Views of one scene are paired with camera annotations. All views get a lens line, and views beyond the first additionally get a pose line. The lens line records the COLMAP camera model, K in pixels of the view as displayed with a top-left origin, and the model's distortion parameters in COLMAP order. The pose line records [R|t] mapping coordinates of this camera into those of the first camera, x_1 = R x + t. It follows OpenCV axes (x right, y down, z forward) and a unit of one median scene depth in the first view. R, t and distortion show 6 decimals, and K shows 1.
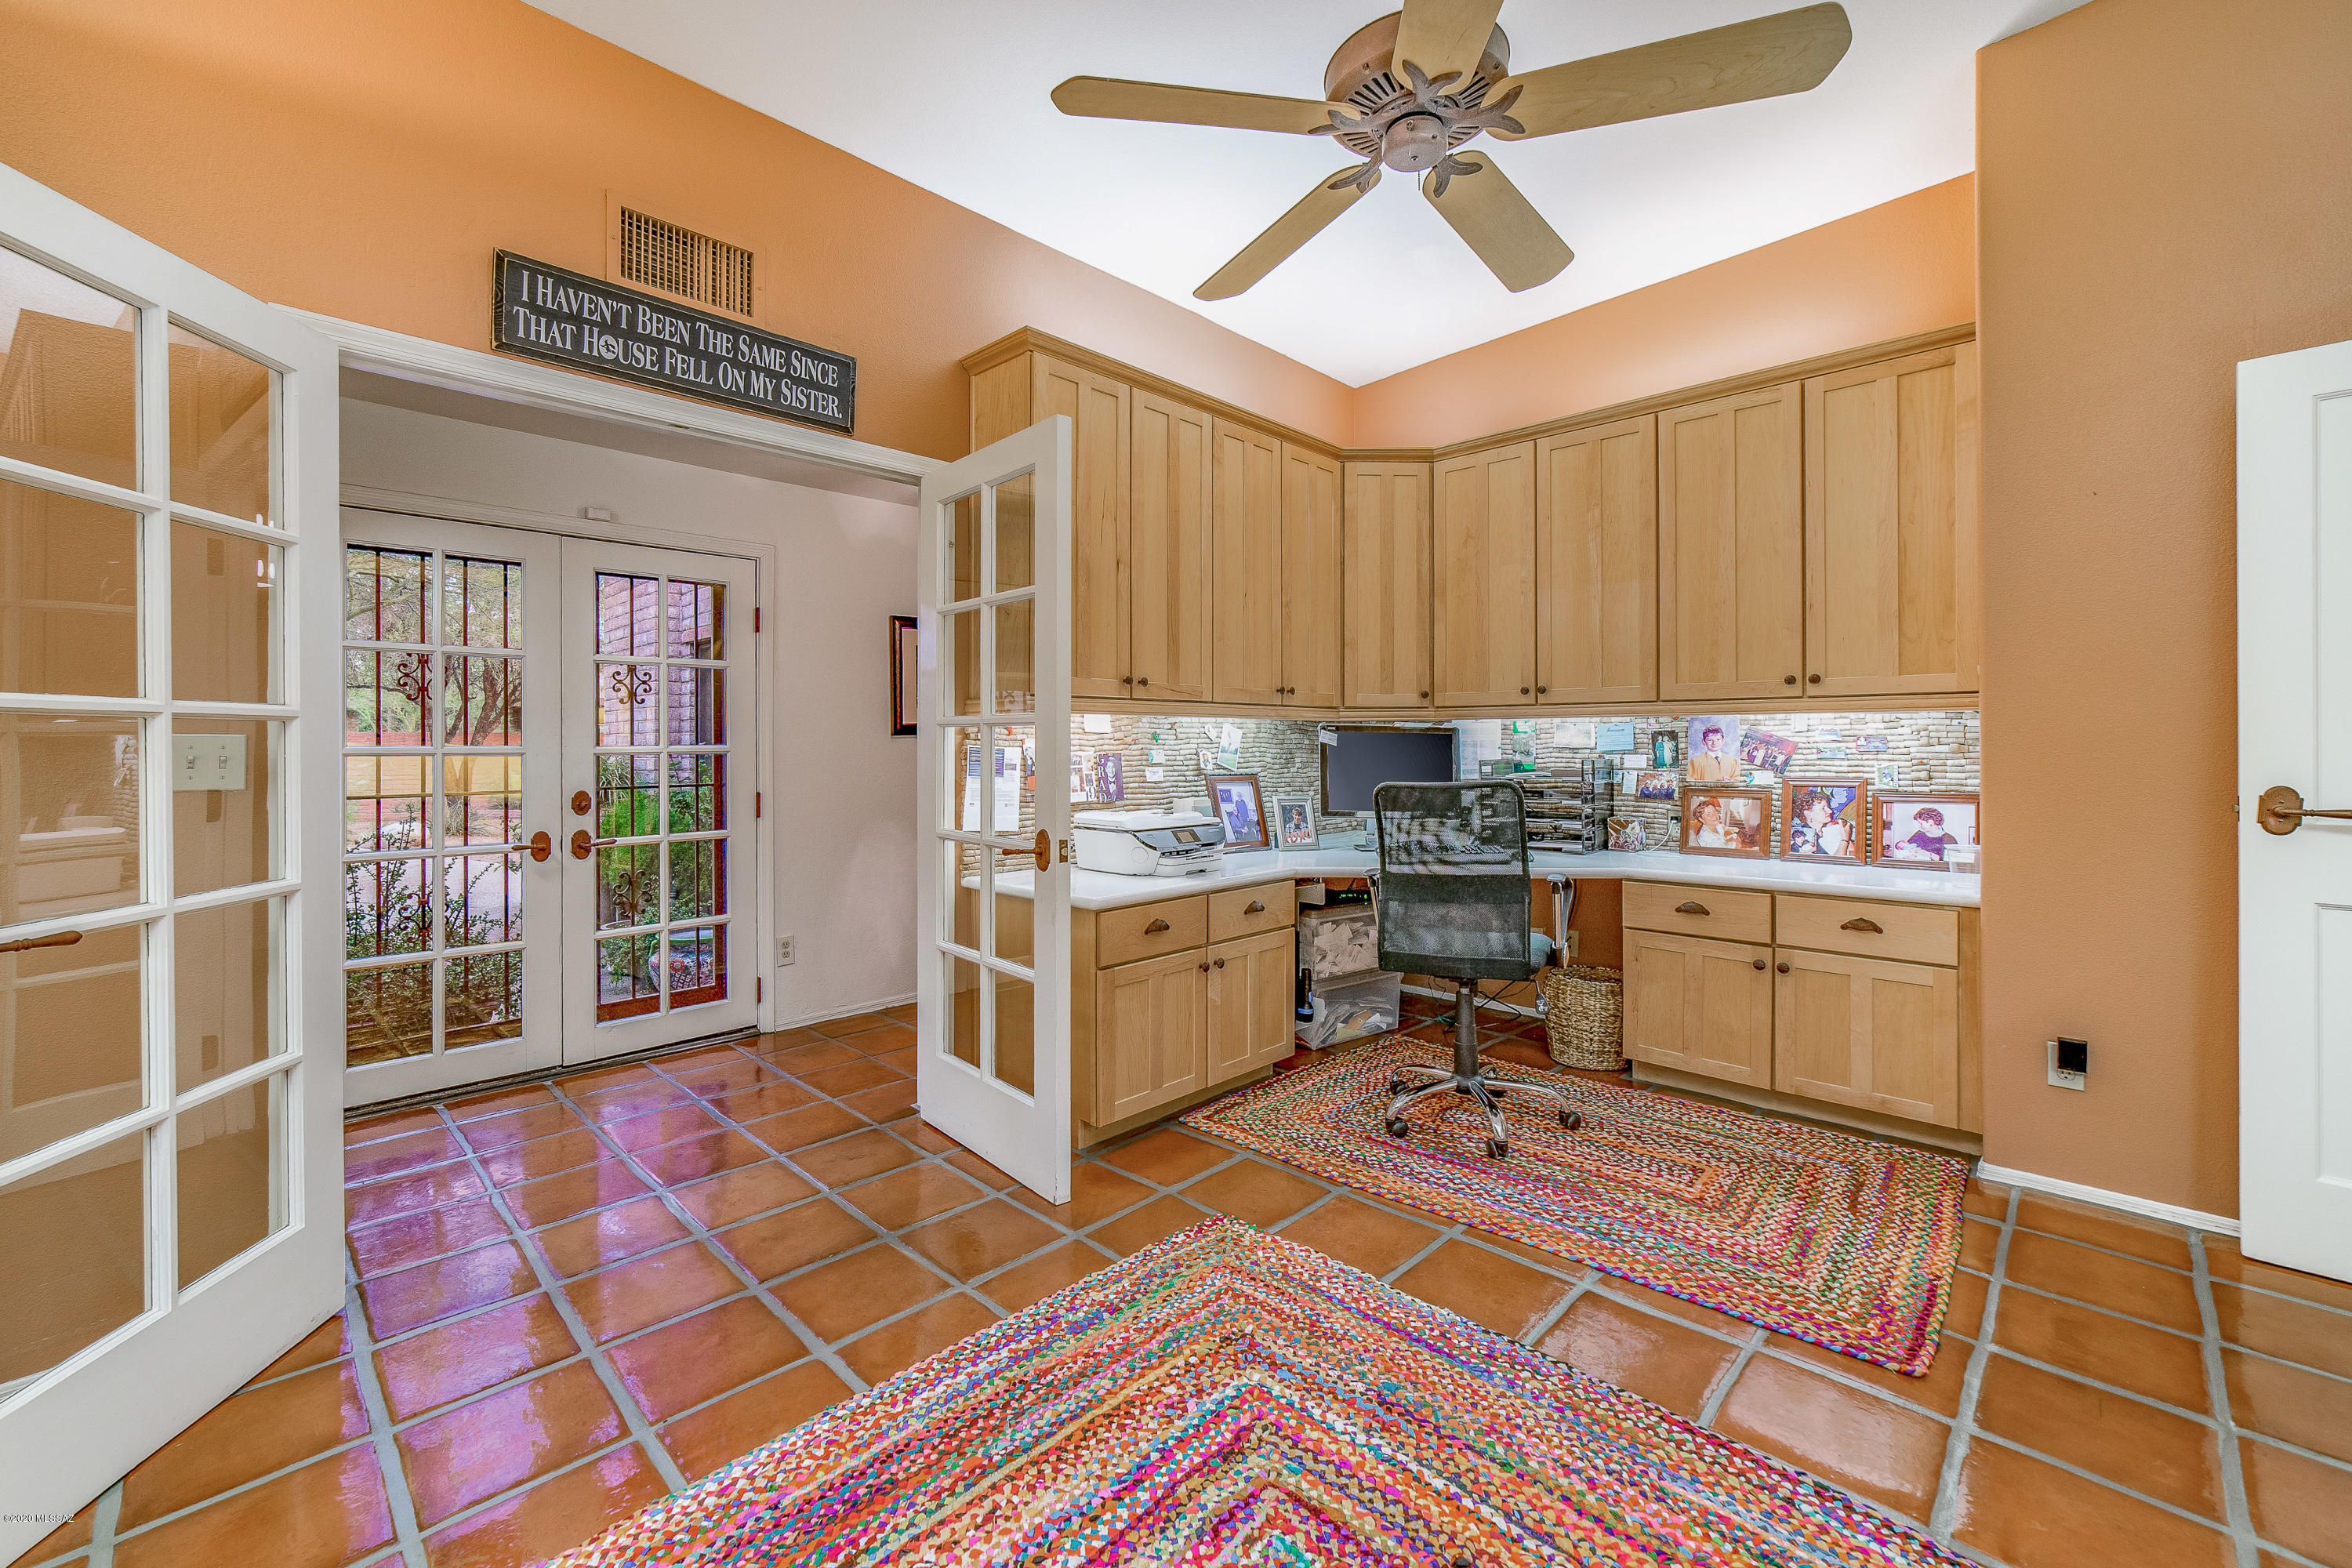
lens RADIAL K [[956.9, 0, 1173.5], [0, 956.9, 747.6], [0, 0, 1]] dist [-0.013761, 0.000123]
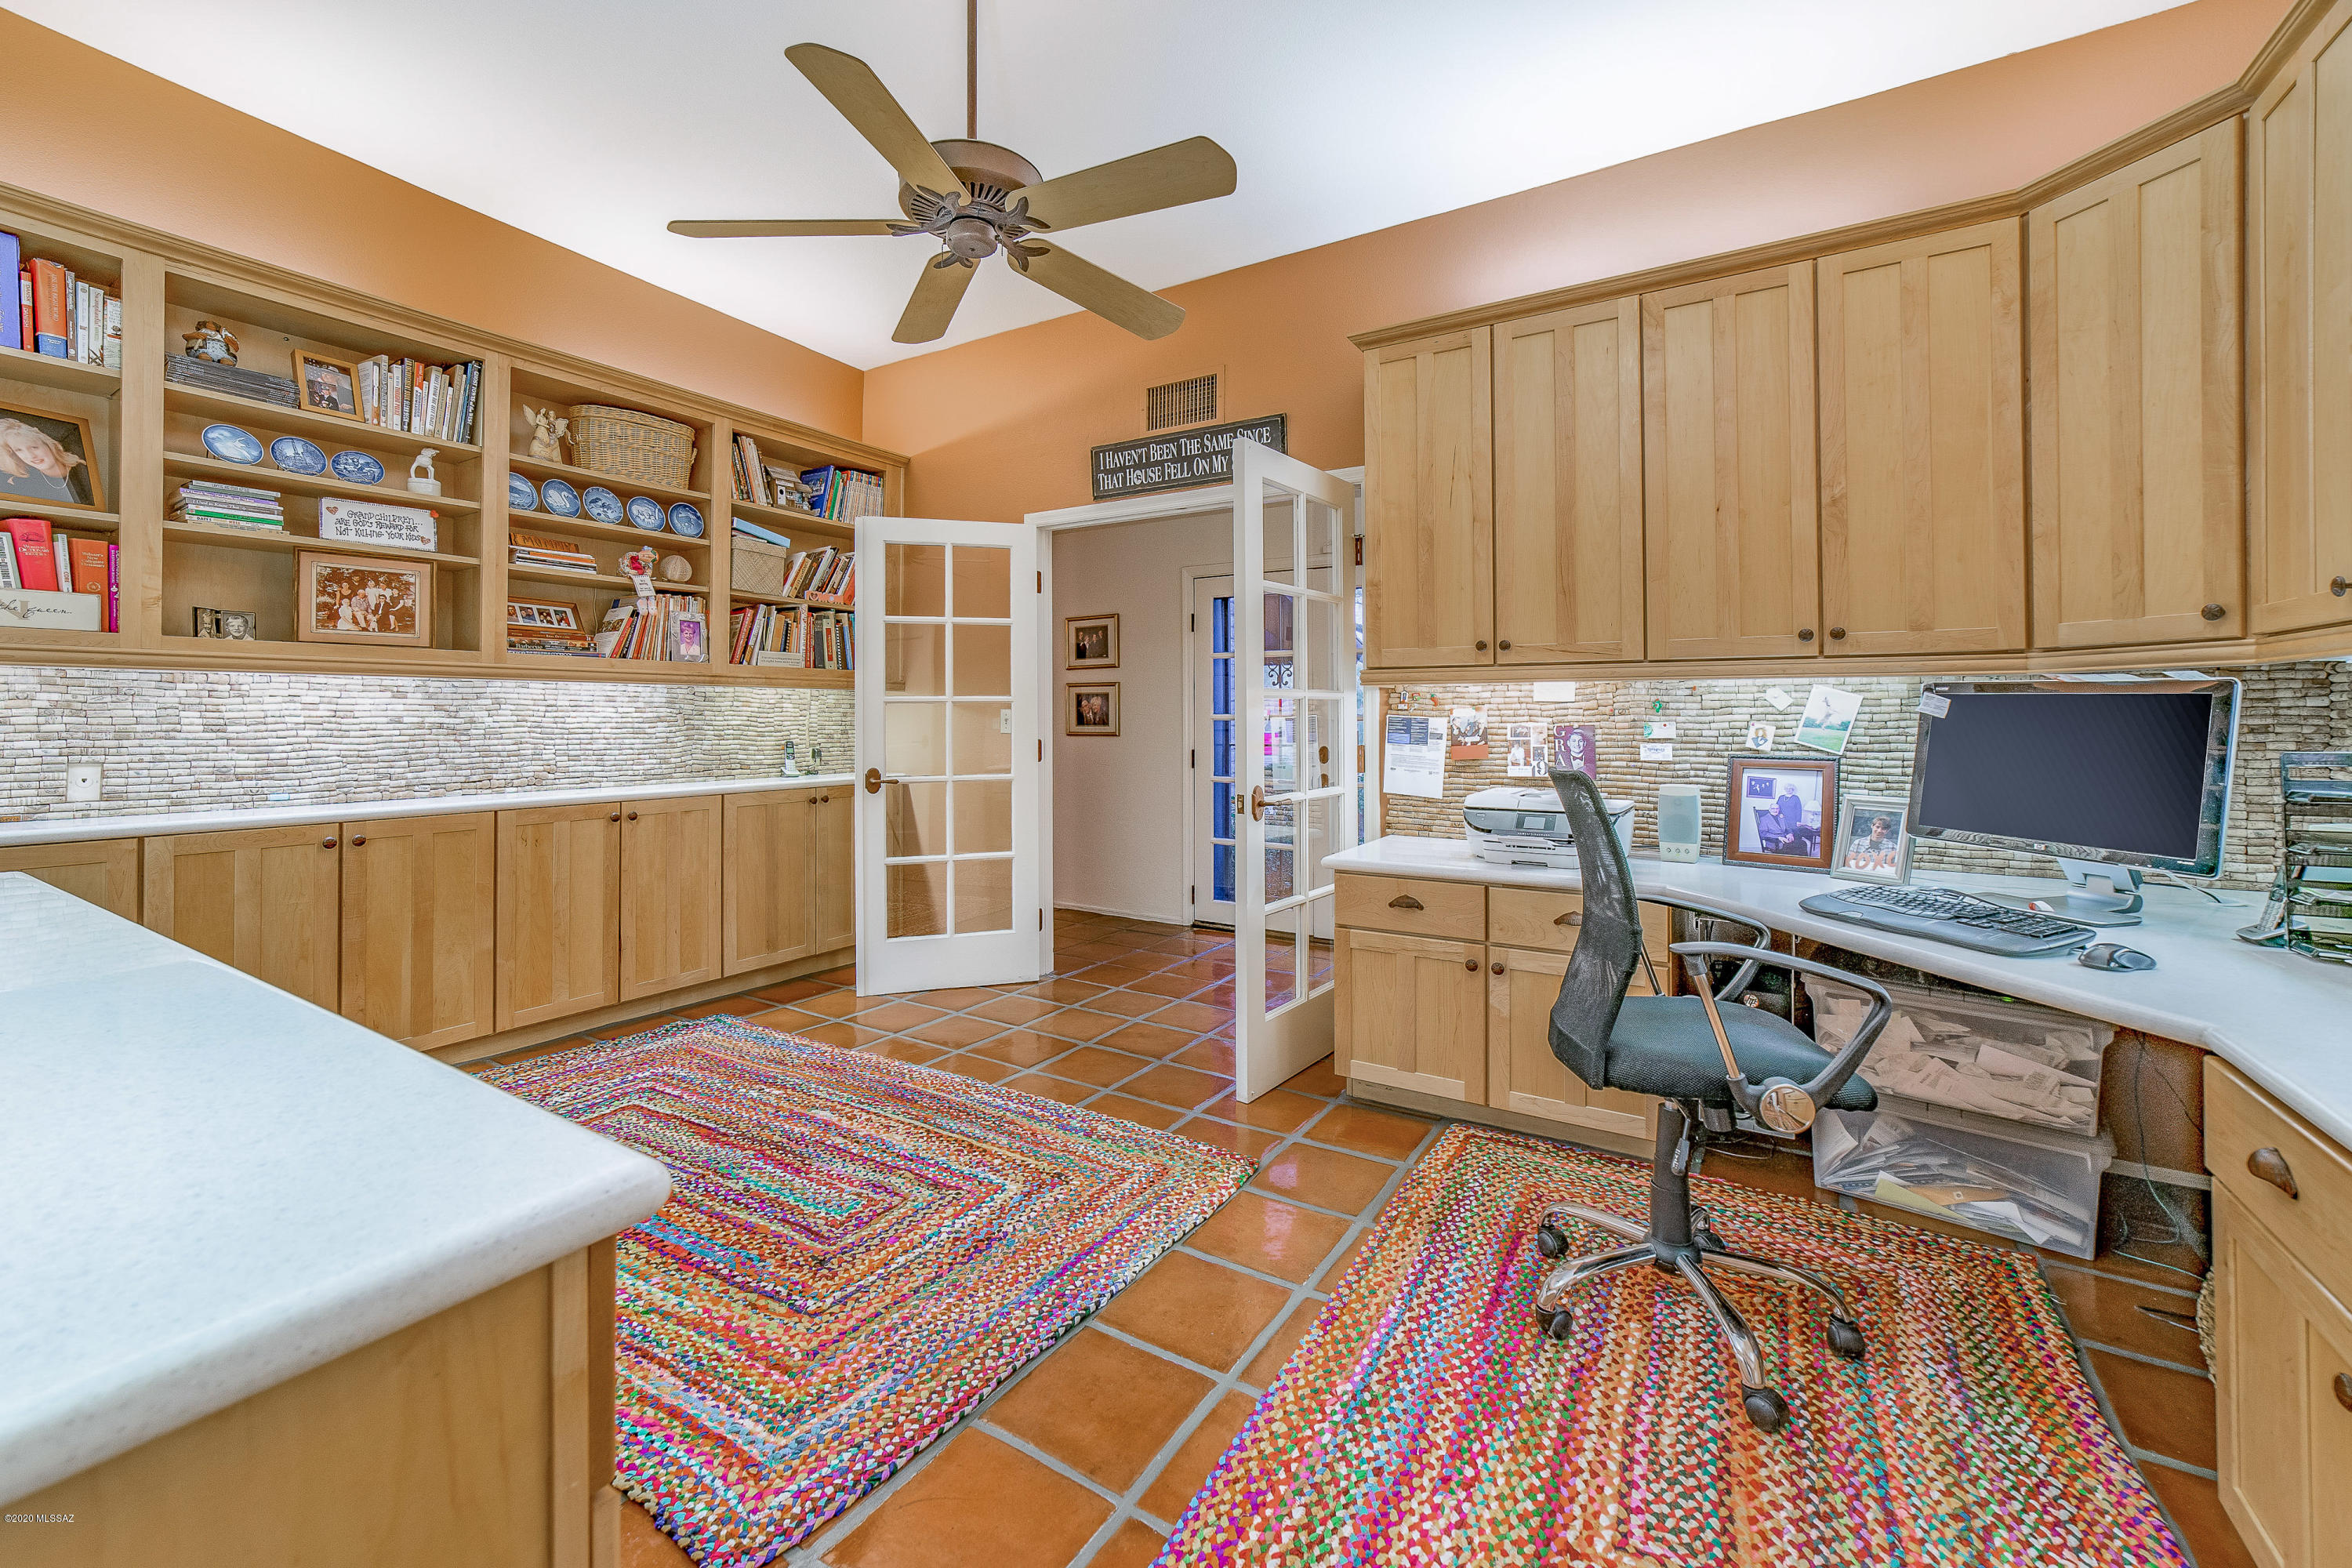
lens RADIAL K [[964.9, 0, 1168.2], [0, 964.9, 722.5], [0, 0, 1]] dist [-0.003379, 0.000072]
pose [[0.219874, 0.014932, -0.975414, 1.004084], [0.001868, 0.999875, 0.015728, -0.015495], [0.975527, -0.005281, 0.219818, 0.627962]]
